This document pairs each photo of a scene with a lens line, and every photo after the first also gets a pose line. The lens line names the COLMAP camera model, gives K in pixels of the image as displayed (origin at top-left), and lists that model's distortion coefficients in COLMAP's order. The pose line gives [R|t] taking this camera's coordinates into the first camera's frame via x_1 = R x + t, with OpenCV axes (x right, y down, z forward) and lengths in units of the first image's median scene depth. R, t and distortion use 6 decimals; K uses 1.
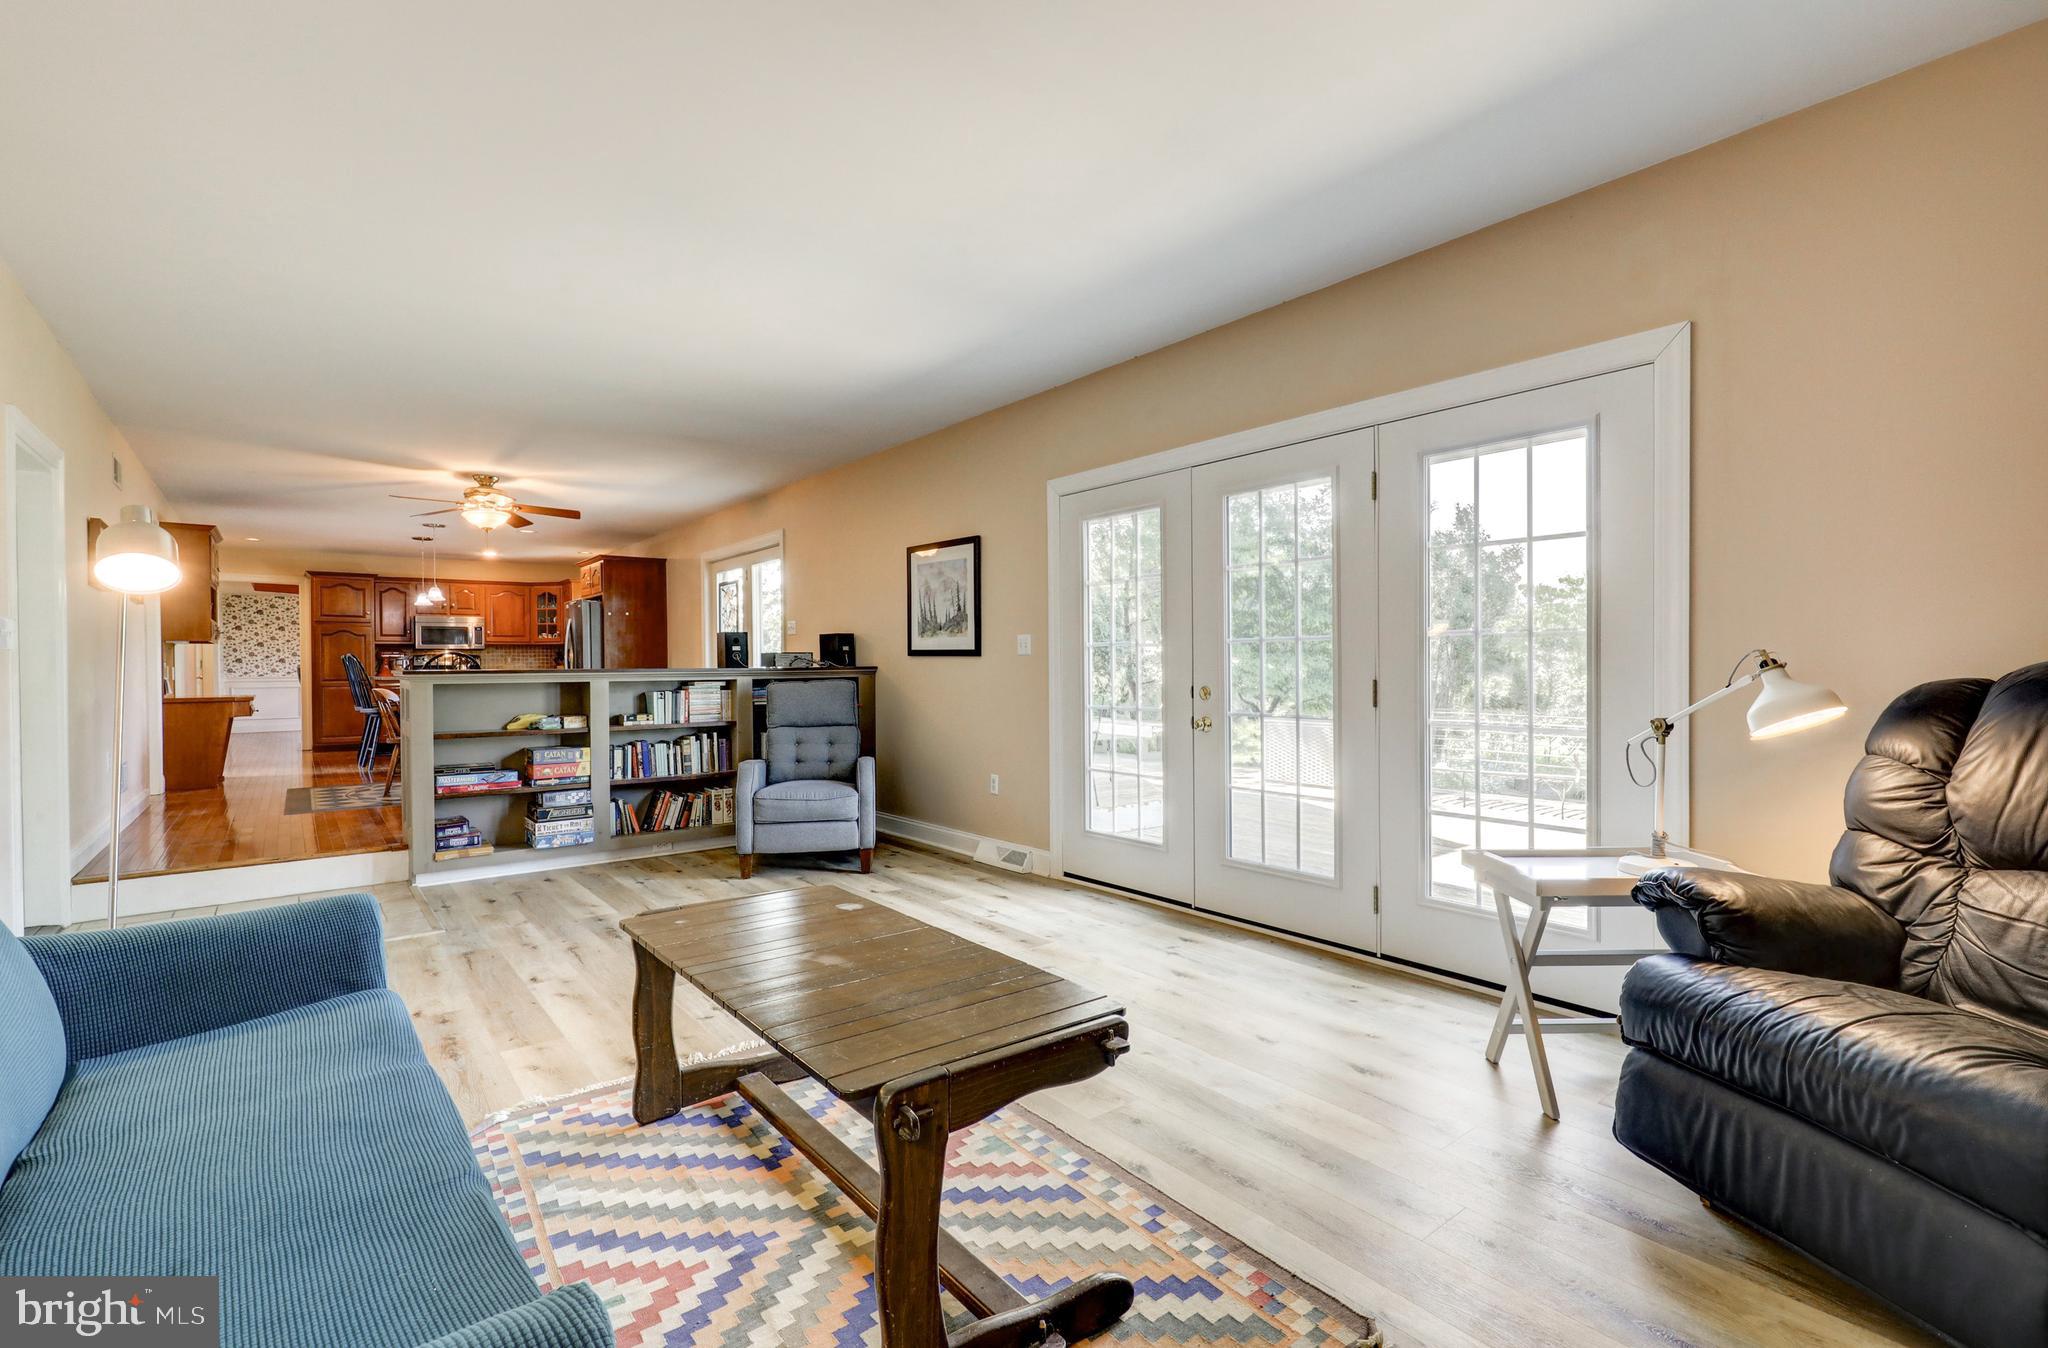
lens RADIAL K [[947.6, 0, 1021.8], [0, 947.6, 667.2], [0, 0, 1]] dist [0.003532, -0.001009]
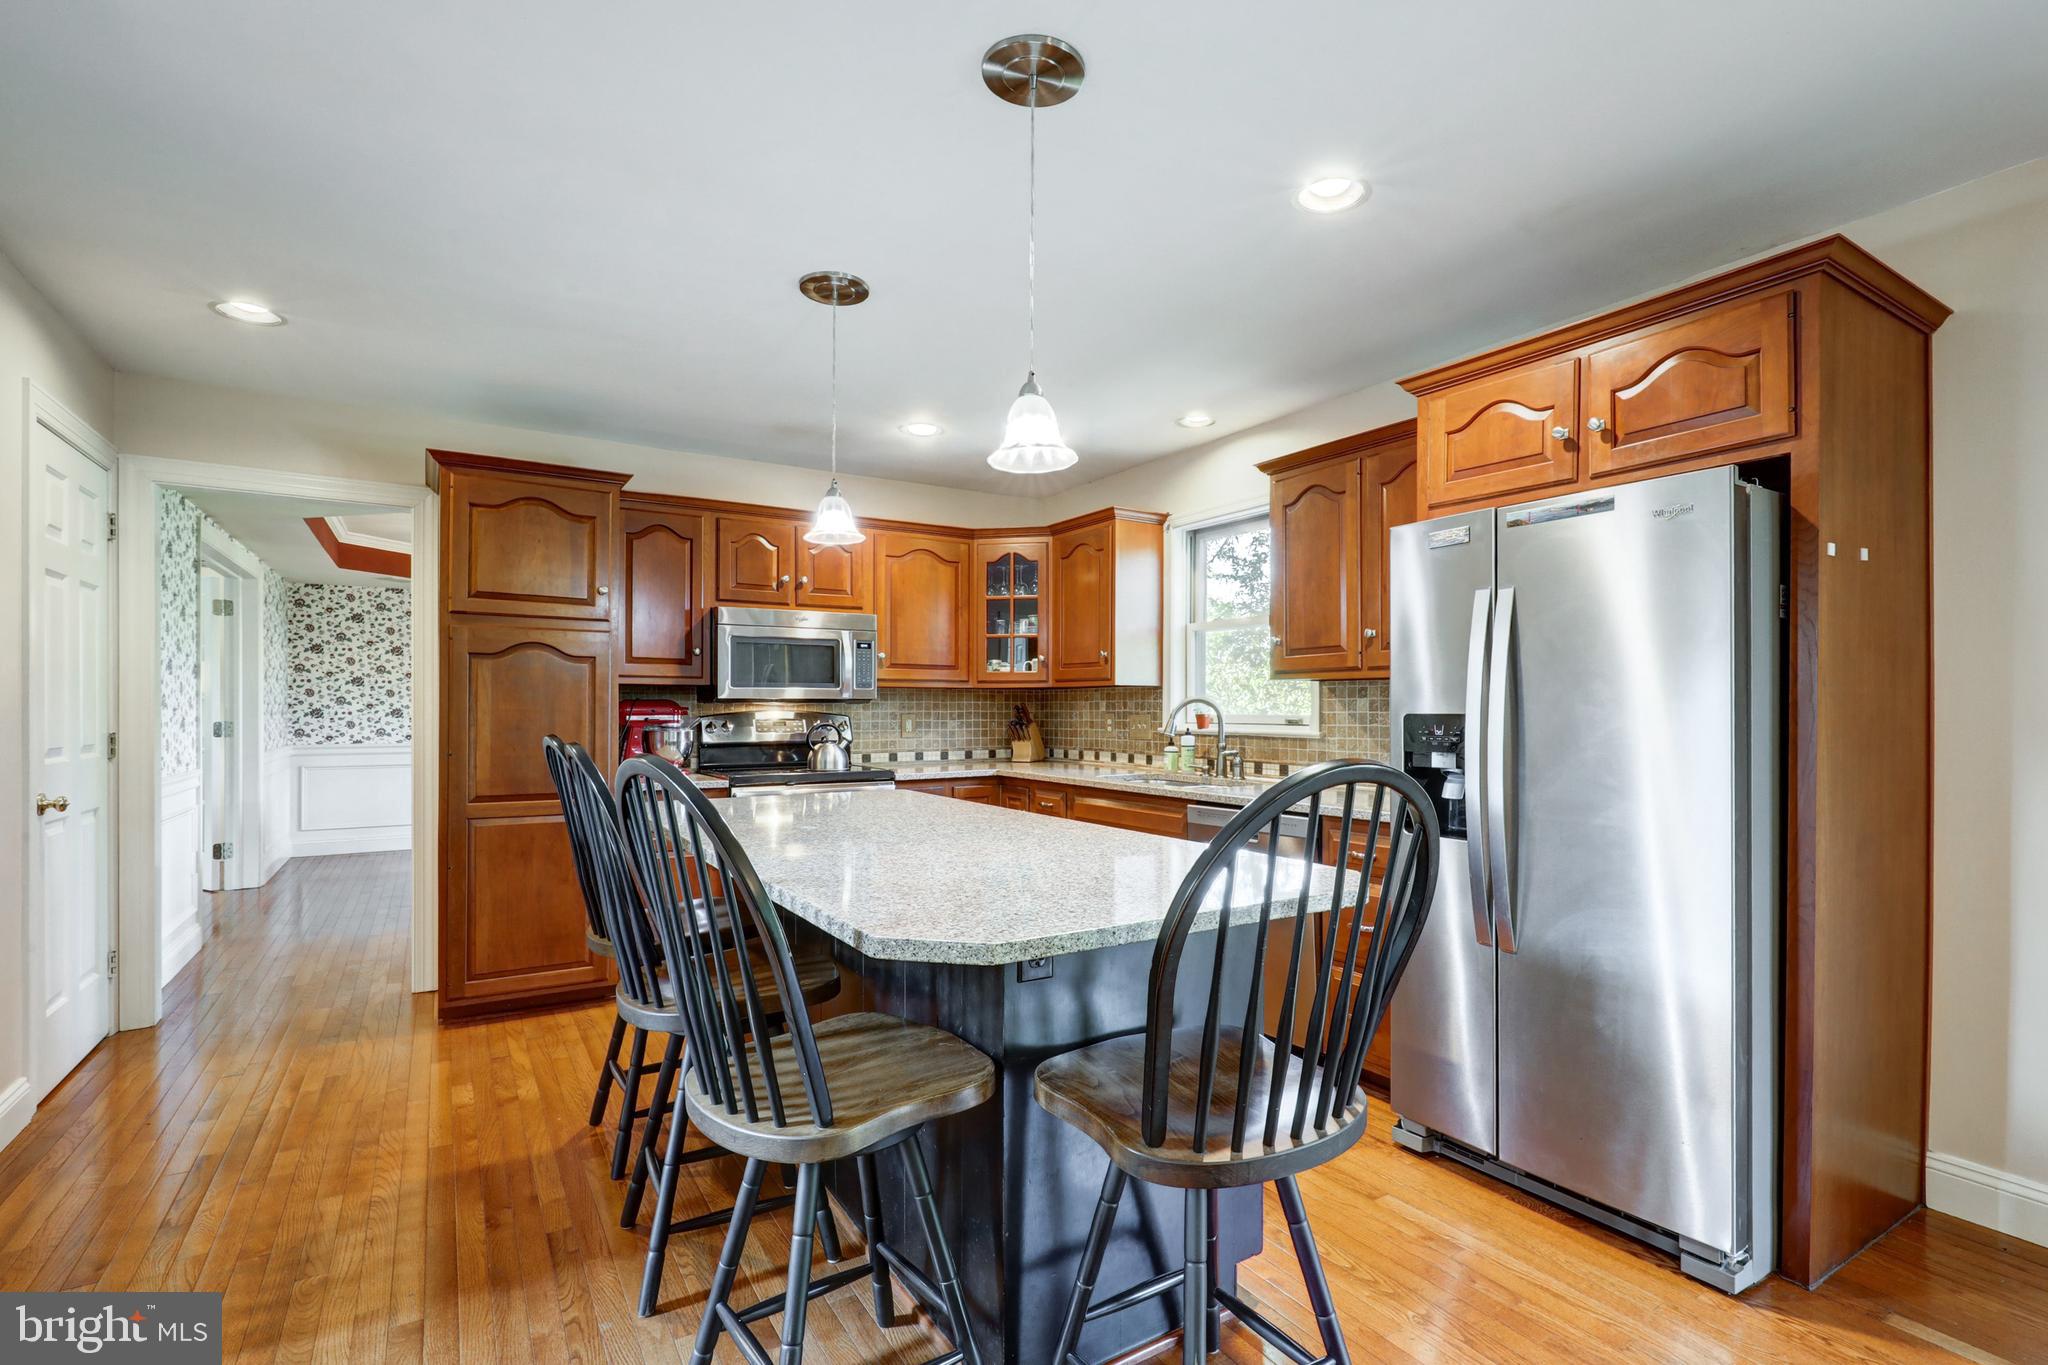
lens RADIAL K [[947.6, 0, 1026.6], [0, 947.6, 697.0], [0, 0, 1]] dist [0.003532, -0.001009]
pose [[0.994546, 0.008431, -0.103961, -0.488262], [-0.009329, 0.999923, -0.008162, -0.018343], [0.103884, 0.009087, 0.994548, 0.661715]]
